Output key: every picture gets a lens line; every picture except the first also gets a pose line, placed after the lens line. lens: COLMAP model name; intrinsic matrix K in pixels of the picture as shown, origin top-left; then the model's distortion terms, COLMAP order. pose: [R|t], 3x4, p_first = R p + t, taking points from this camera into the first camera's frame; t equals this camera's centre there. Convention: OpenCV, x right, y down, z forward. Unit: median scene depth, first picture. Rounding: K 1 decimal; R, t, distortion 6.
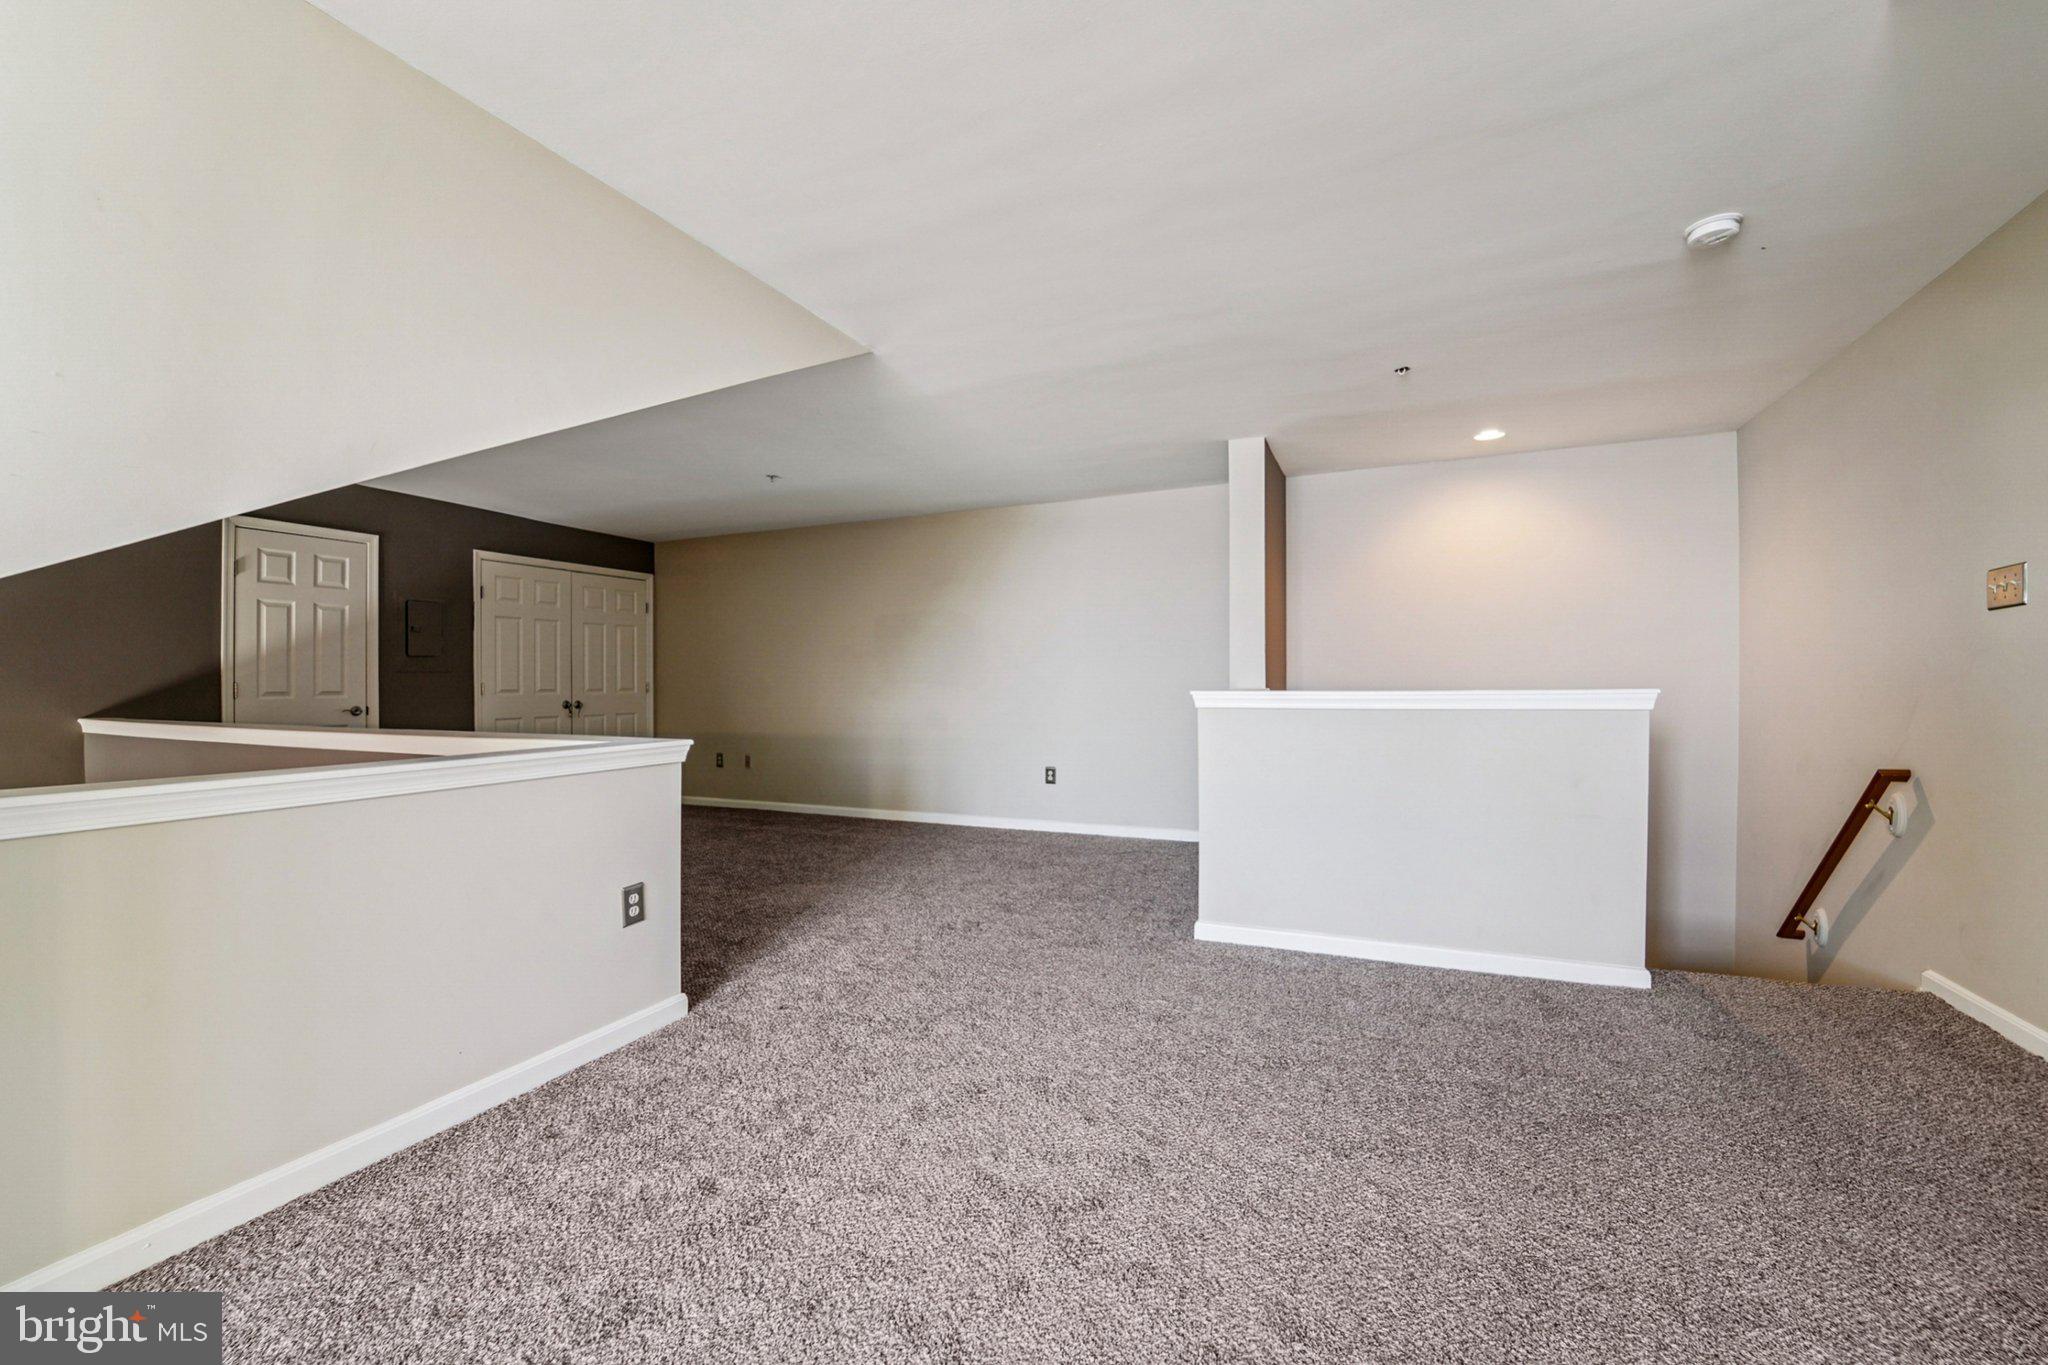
lens RADIAL K [[834.9, 0, 1028.8], [0, 834.9, 676.0], [0, 0, 1]] dist [-0.023932, 0.000352]
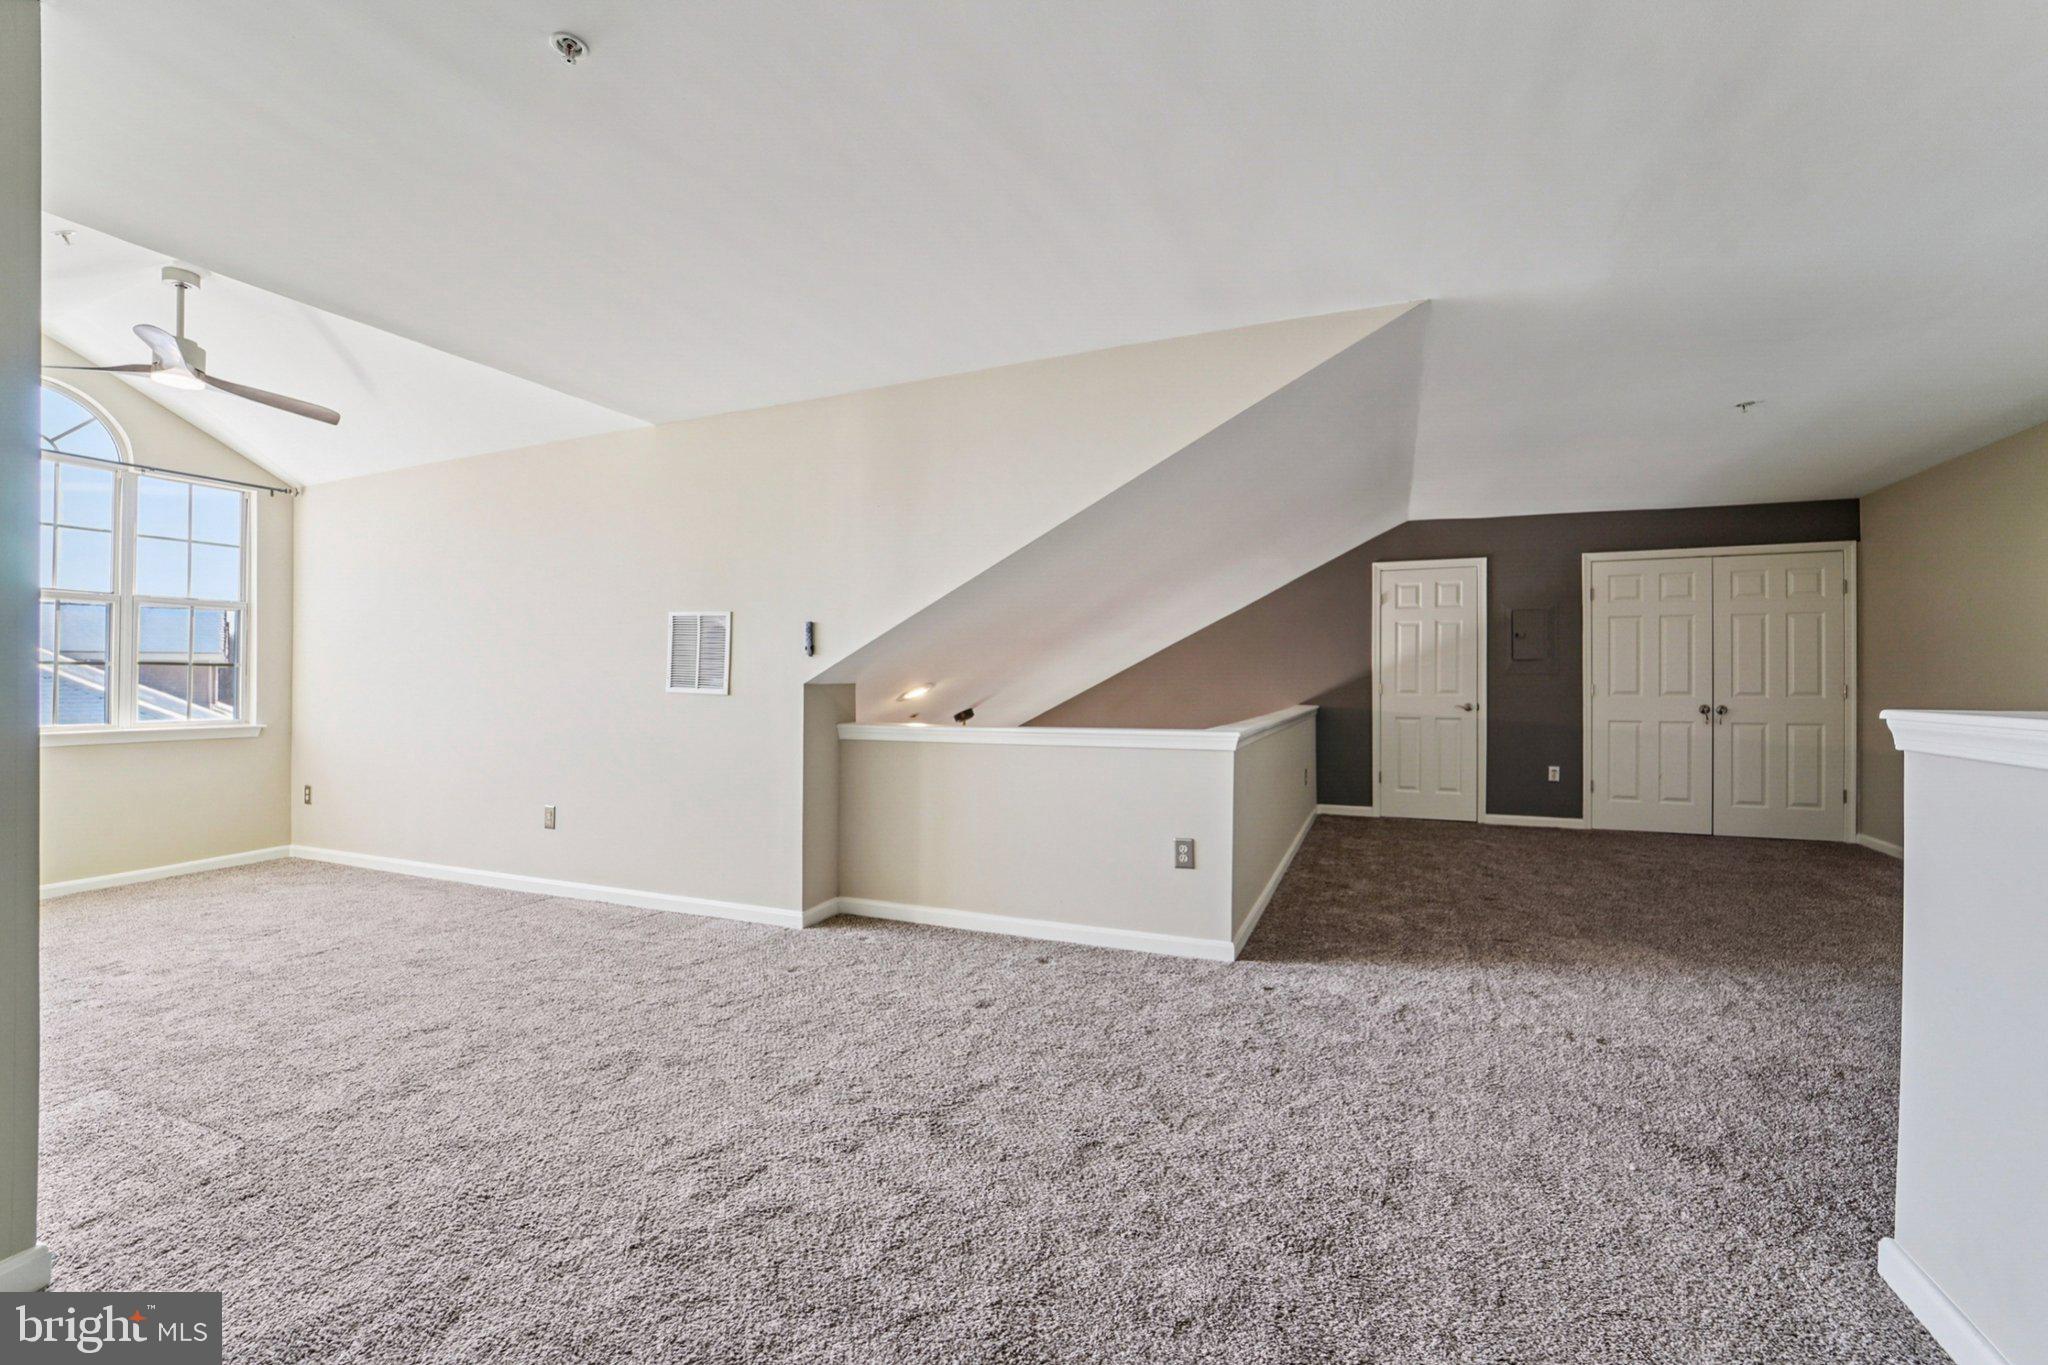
lens RADIAL K [[834.9, 0, 1028.8], [0, 834.9, 676.0], [0, 0, 1]] dist [-0.023932, 0.000352]
pose [[0.016430, -0.004593, -0.999854, 0.395748], [0.003692, 0.999983, -0.004532, 0.000269], [0.999858, -0.003617, 0.016447, 0.348362]]
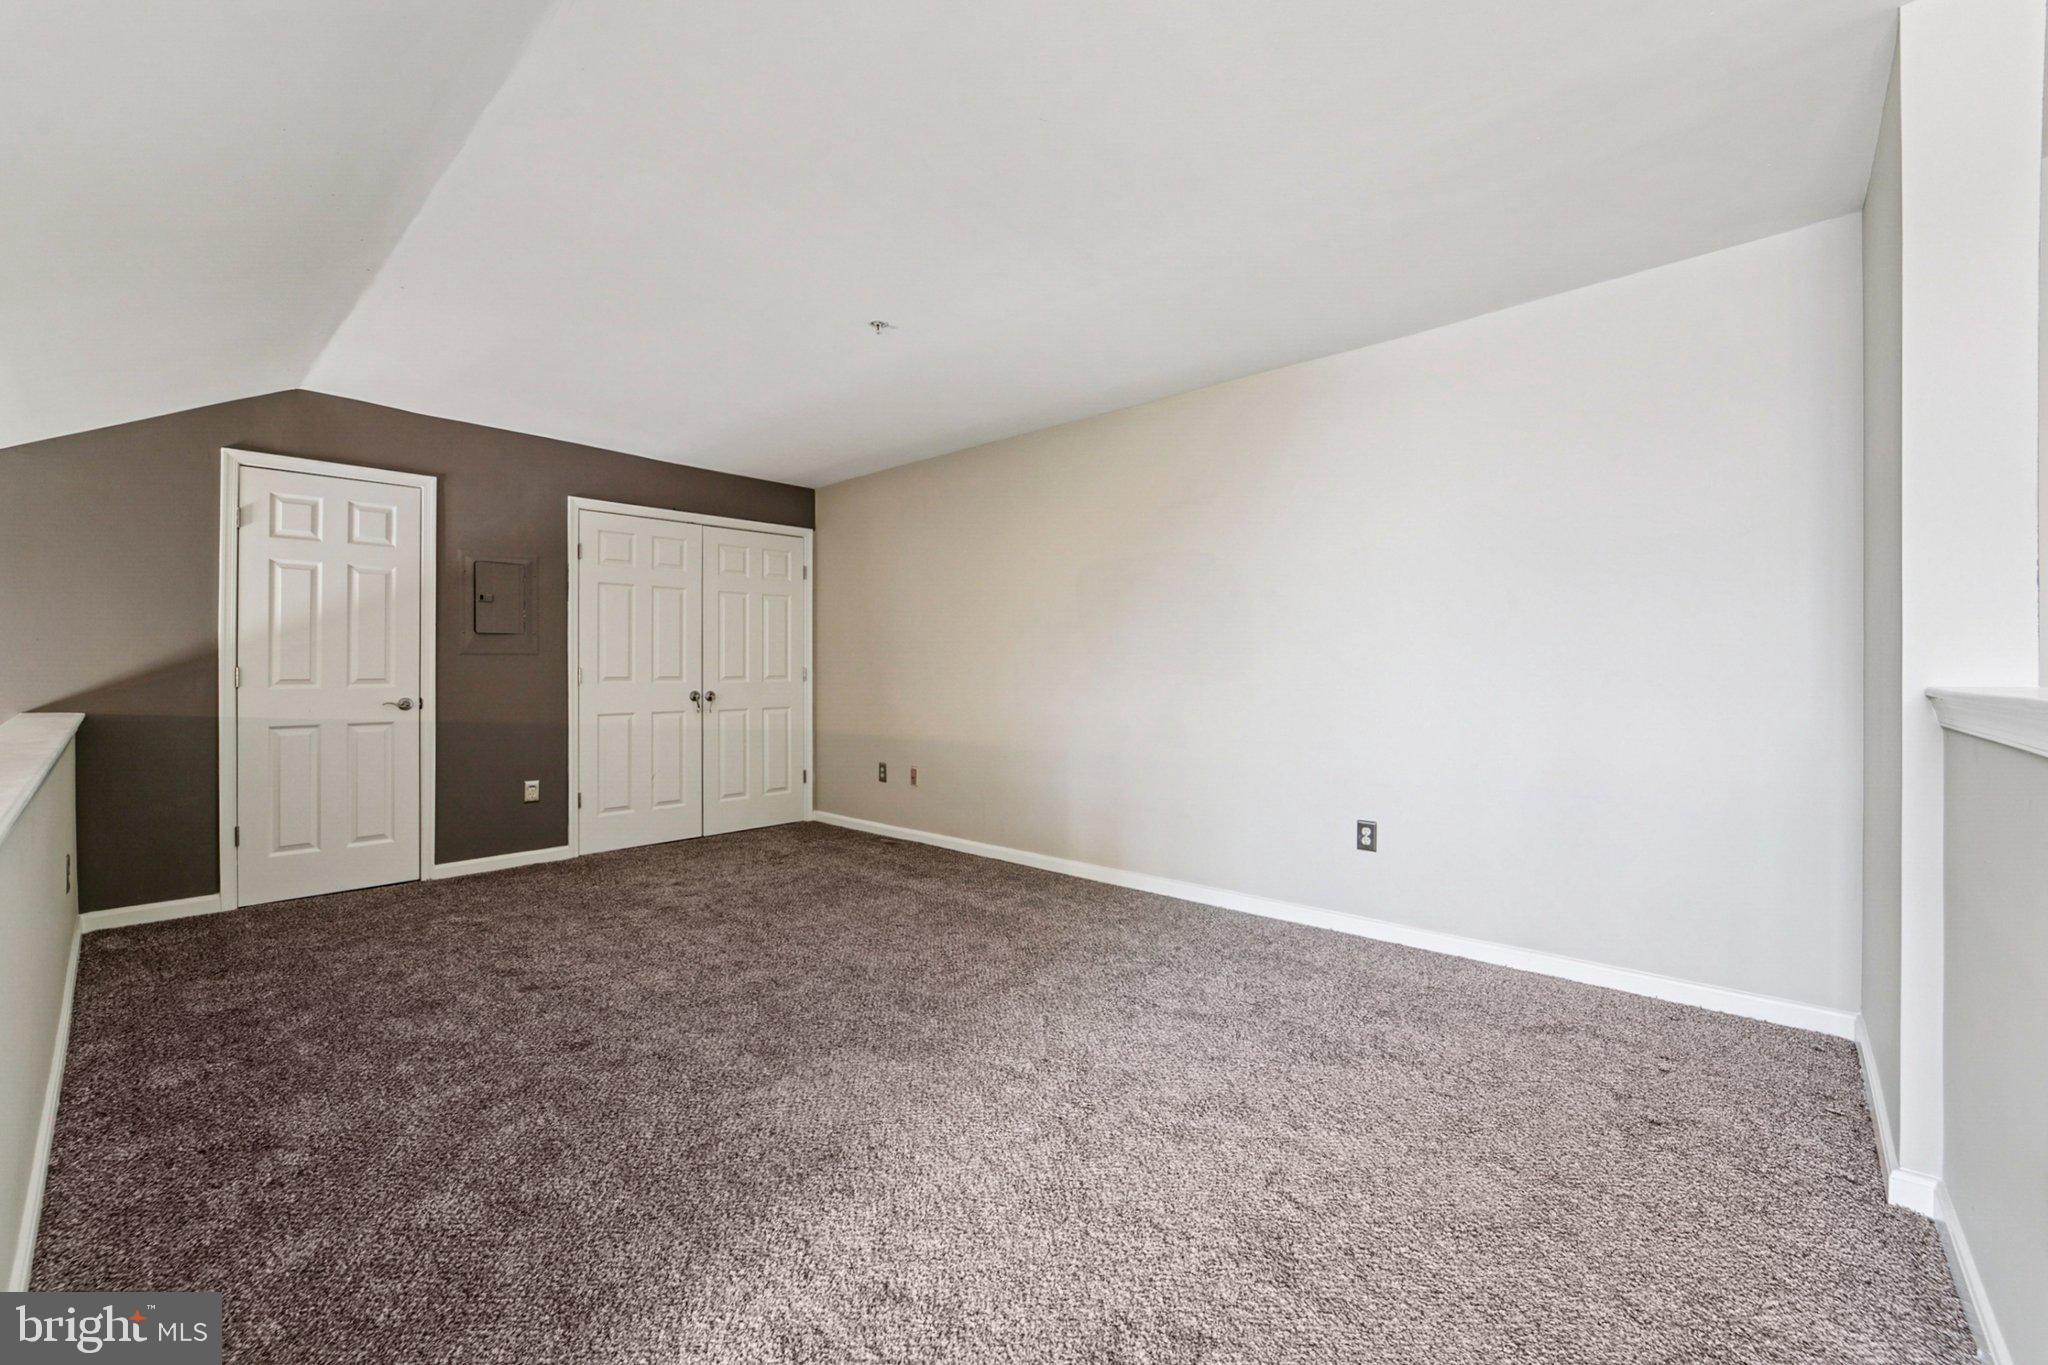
lens RADIAL K [[852.2, 0, 1032.2], [0, 852.2, 663.2], [0, 0, 1]] dist [-0.019166, 0.000452]
pose [[0.950458, -0.000846, -0.310851, -0.010783], [0.001179, 0.999999, 0.000882, 0.004267], [0.310850, -0.001204, 0.950458, 0.442378]]
